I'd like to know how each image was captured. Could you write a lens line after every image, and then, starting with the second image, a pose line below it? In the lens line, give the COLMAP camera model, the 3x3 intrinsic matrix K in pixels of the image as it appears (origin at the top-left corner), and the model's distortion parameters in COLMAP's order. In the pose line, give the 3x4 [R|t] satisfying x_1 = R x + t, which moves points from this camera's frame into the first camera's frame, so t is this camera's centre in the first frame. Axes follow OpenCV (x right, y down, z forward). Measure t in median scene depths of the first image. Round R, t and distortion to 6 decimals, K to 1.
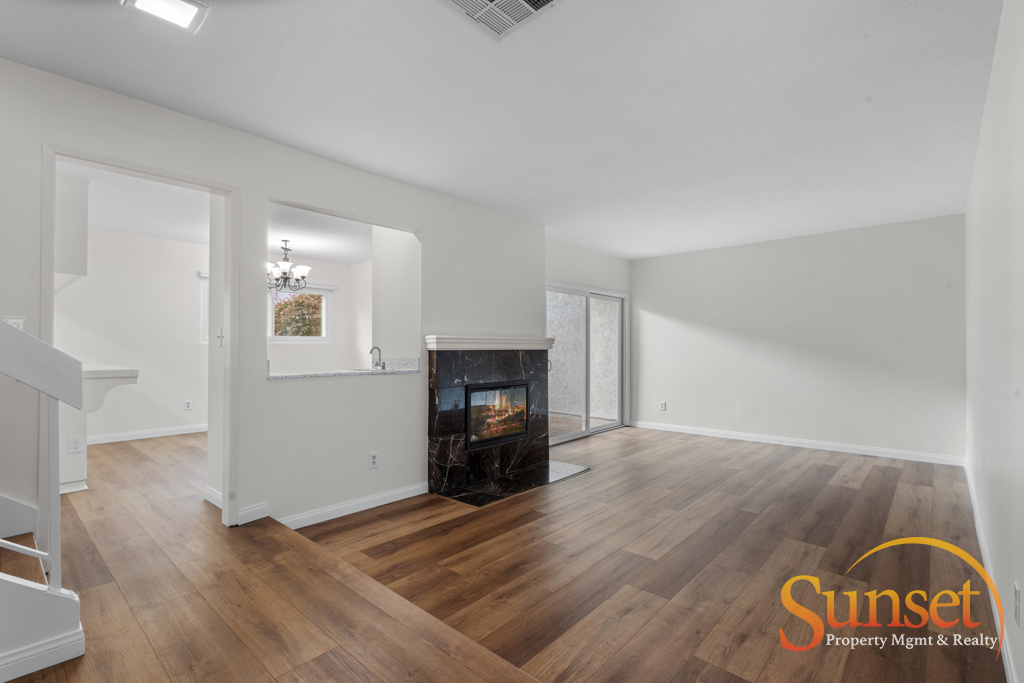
lens RADIAL K [[472.0, 0, 511.1], [0, 472.0, 336.1], [0, 0, 1]] dist [0.003872, 0.000485]
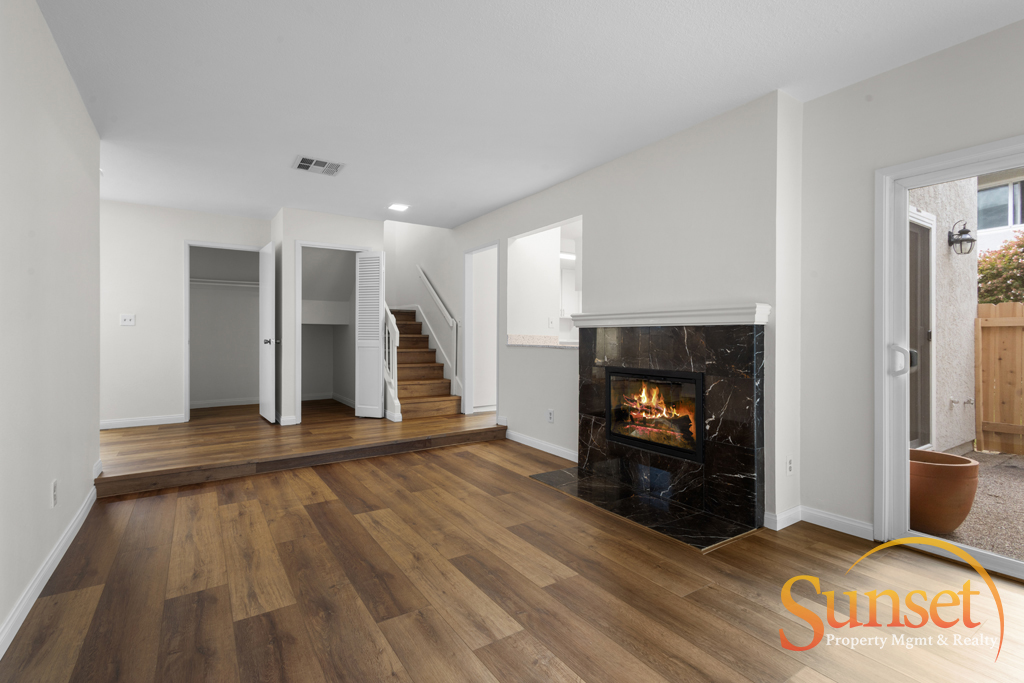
lens RADIAL K [[472.0, 0, 511.1], [0, 472.0, 336.1], [0, 0, 1]] dist [0.003872, 0.000485]
pose [[-0.248333, -0.000405, -0.968675, 0.918736], [0.019012, 0.999805, -0.005292, 0.053703], [0.968488, -0.019731, -0.248277, 1.175764]]
